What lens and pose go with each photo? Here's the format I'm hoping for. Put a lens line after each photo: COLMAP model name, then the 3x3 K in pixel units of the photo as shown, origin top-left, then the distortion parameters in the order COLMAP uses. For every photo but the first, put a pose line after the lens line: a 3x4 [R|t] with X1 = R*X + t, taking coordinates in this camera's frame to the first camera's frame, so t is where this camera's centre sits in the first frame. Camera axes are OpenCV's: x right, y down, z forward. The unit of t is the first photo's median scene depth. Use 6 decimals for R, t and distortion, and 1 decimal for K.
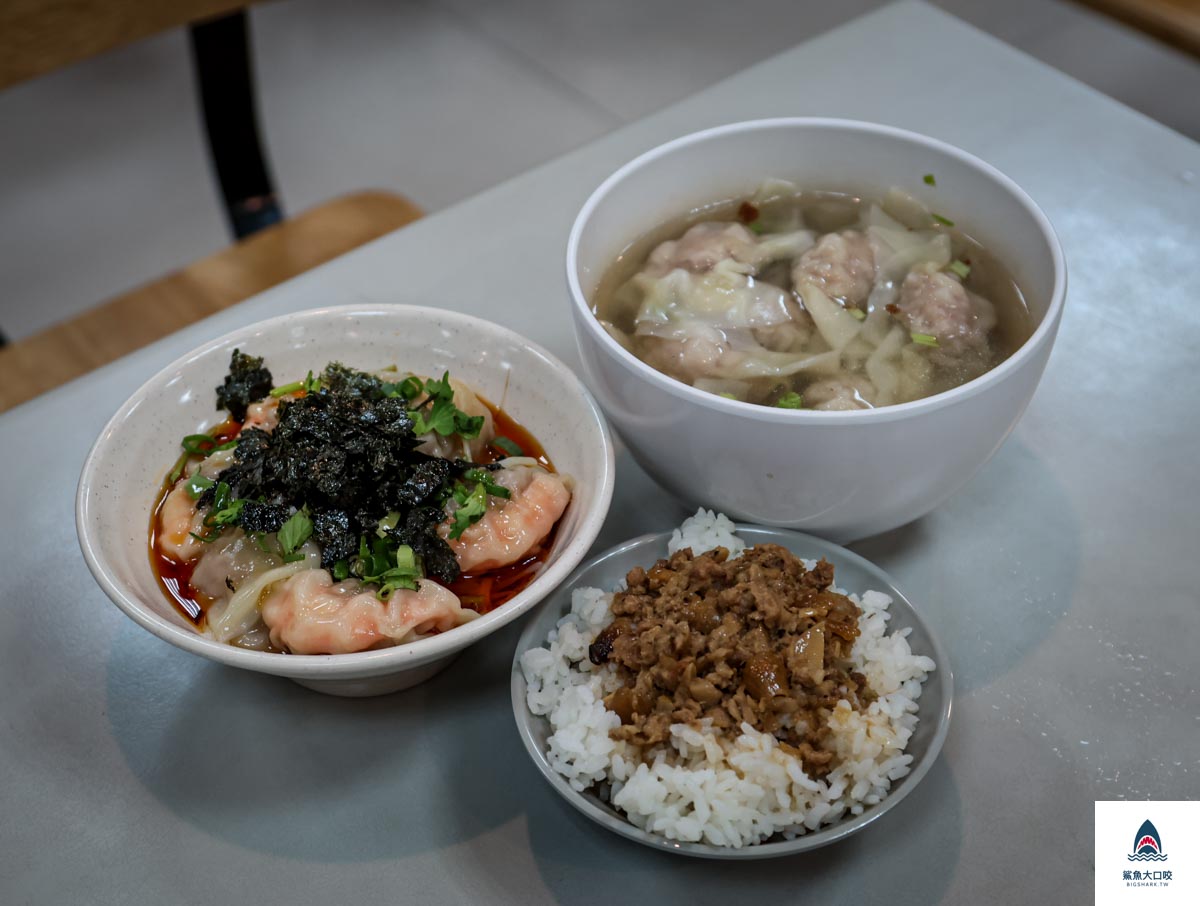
lens RADIAL K [[1900.4, 0, 600.0], [0, 1900.4, 453.0], [0, 0, 1]] dist [-0.018884, -0.020950]
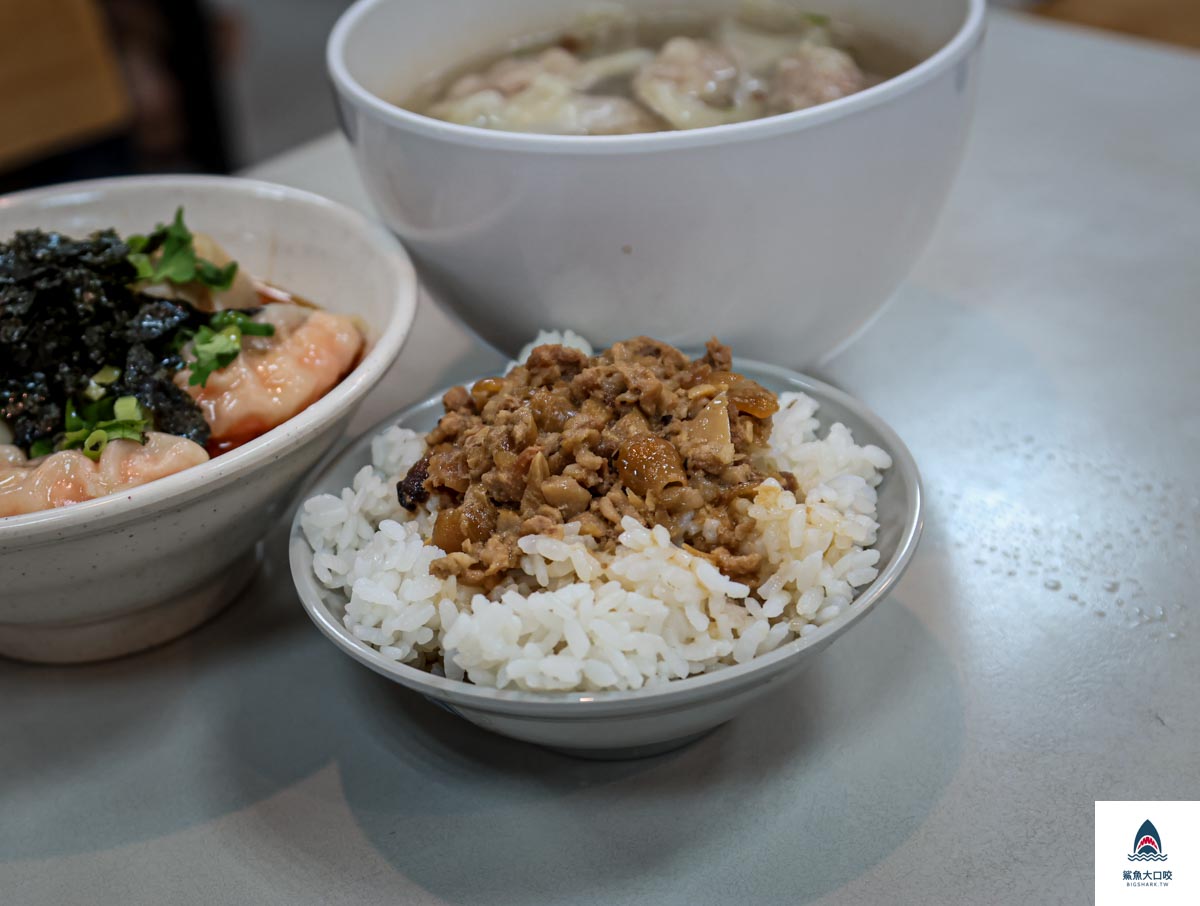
lens RADIAL K [[1950.5, 0, 600.0], [0, 1950.5, 453.0], [0, 0, 1]] dist [-0.018224, -0.002343]
pose [[0.991300, -0.112456, 0.068392, 0.019364], [0.122178, 0.979463, -0.160389, 0.201190], [-0.048951, 0.167350, 0.984682, 0.276124]]
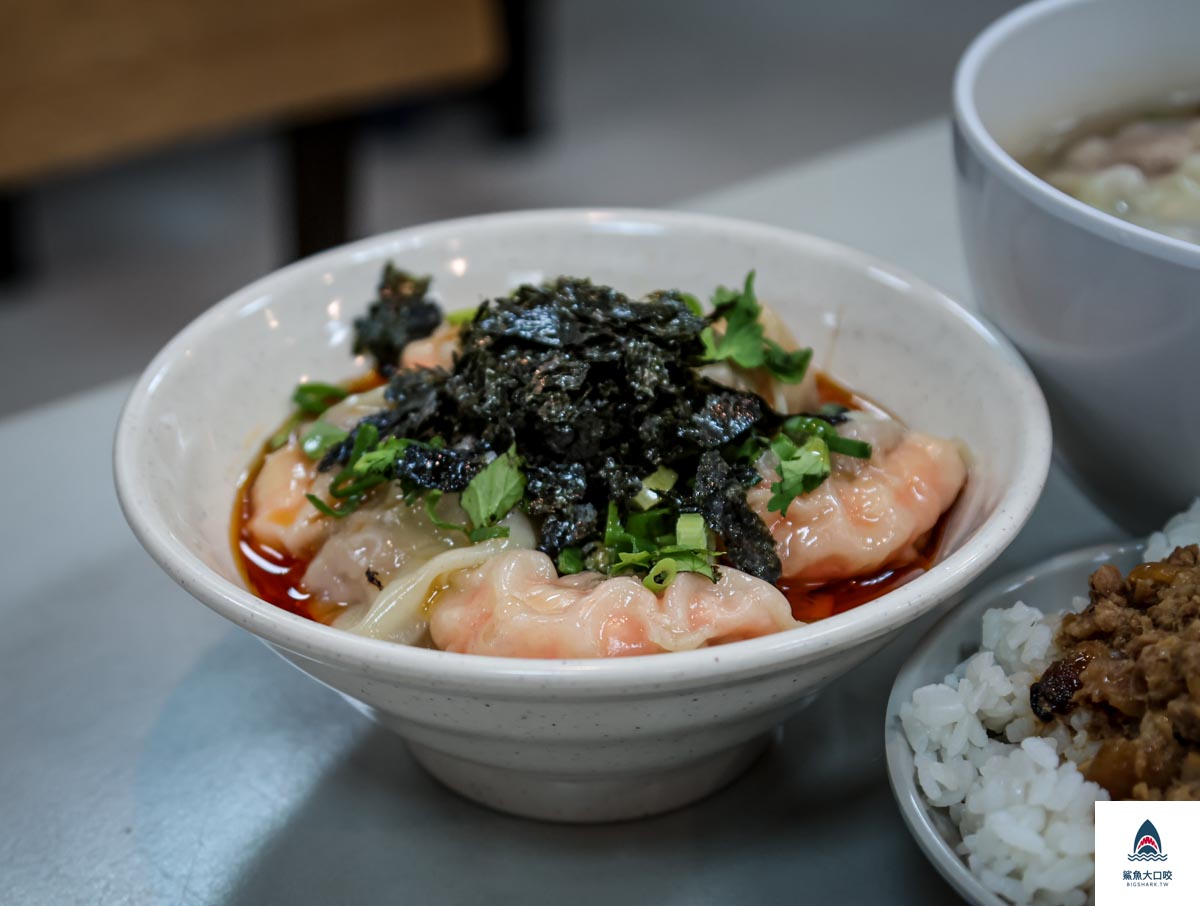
lens RADIAL K [[2402.0, 0, 600.0], [0, 2402.0, 453.0], [0, 0, 1]] dist [-0.034072, -0.144548]
pose [[0.997654, 0.038087, -0.056893, -0.087237], [-0.047729, 0.982672, -0.179102, 0.155330], [0.049086, 0.181398, 0.982184, 0.290181]]
